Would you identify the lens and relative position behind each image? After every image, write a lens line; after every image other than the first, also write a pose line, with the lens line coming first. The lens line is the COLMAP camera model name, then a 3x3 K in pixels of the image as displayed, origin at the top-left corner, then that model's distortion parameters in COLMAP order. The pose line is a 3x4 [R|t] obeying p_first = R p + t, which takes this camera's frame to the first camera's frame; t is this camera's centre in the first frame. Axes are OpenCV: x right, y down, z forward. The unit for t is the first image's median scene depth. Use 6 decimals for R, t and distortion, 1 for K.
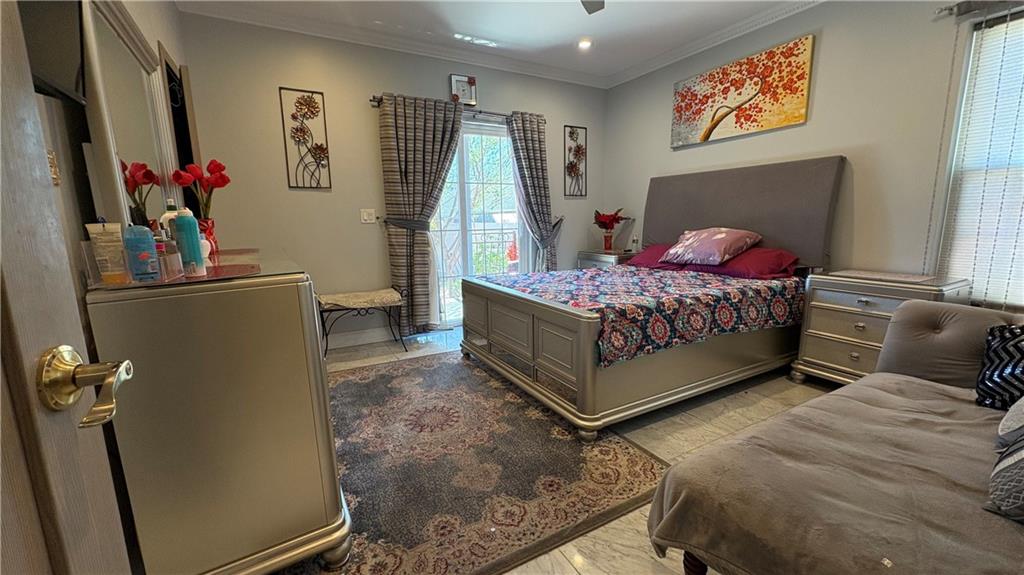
lens RADIAL K [[408.1, 0, 511.6], [0, 408.1, 288.9], [0, 0, 1]] dist [0.002547, 0.000136]
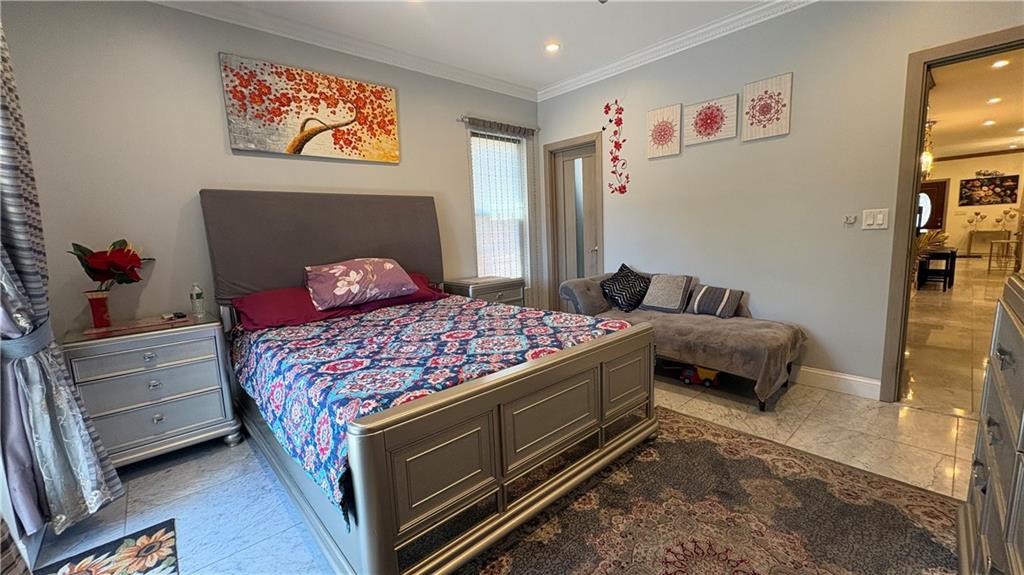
lens RADIAL K [[408.1, 0, 513.4], [0, 408.1, 287.7], [0, 0, 1]] dist [0.002547, 0.000136]
pose [[-0.223314, -0.110312, 0.968484, -0.465740], [0.206611, 0.965642, 0.157629, -0.168160], [-0.952598, 0.235301, -0.192850, 0.914321]]
